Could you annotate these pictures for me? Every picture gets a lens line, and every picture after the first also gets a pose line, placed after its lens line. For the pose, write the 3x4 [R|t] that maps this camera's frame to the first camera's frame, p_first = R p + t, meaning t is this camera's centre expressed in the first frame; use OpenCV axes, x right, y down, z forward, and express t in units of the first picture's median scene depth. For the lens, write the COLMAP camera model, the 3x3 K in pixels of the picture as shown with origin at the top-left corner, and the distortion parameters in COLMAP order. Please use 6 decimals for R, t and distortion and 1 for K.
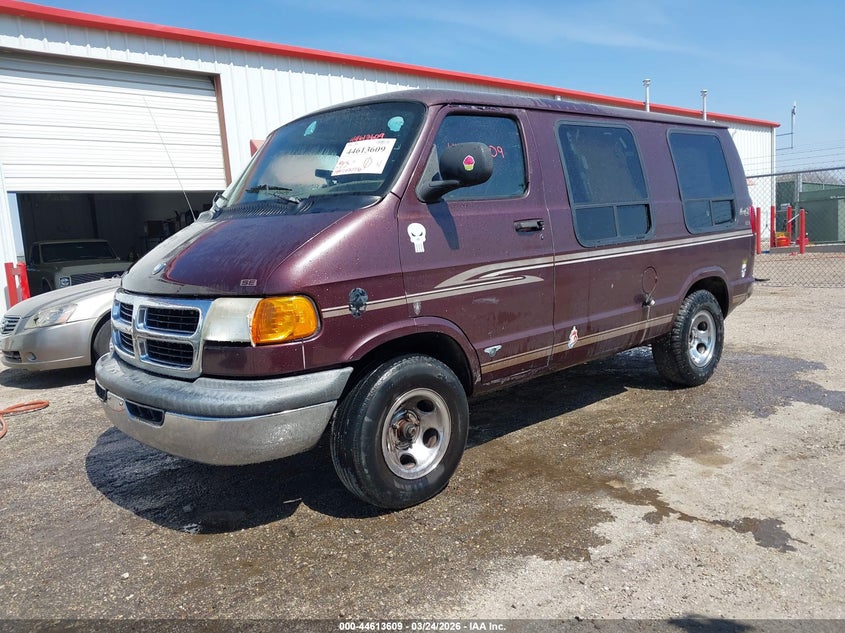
lens RADIAL K [[681.1, 0, 427.5], [0, 681.1, 316.7], [0, 0, 1]] dist [0.078233, -0.164488]
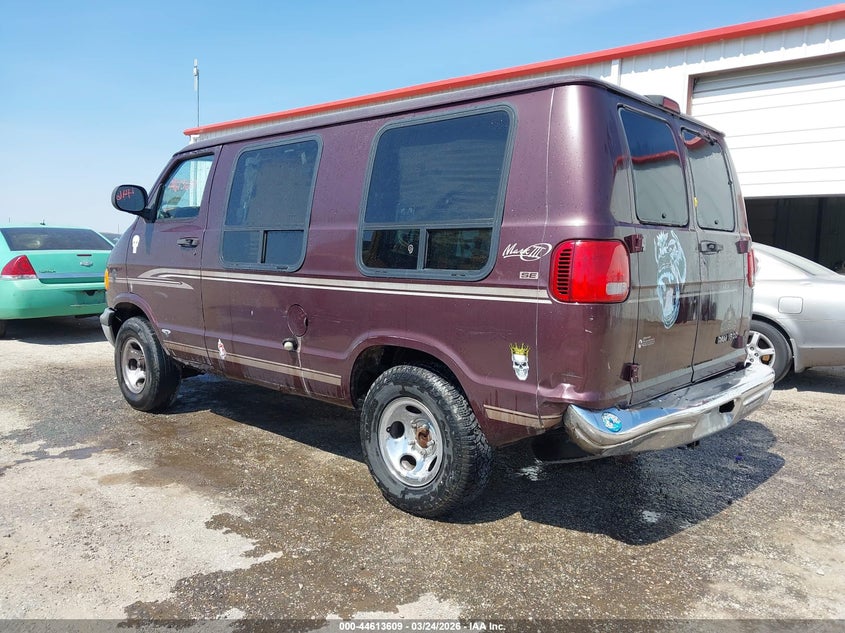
lens RADIAL K [[681.1, 0, 427.5], [0, 681.1, 316.7], [0, 0, 1]] dist [0.078233, -0.164488]
pose [[0.094512, 0.162005, -0.982254, 1.329733], [-0.156355, 0.976841, 0.146068, -0.234517], [0.983169, 0.139775, 0.117653, 1.214497]]
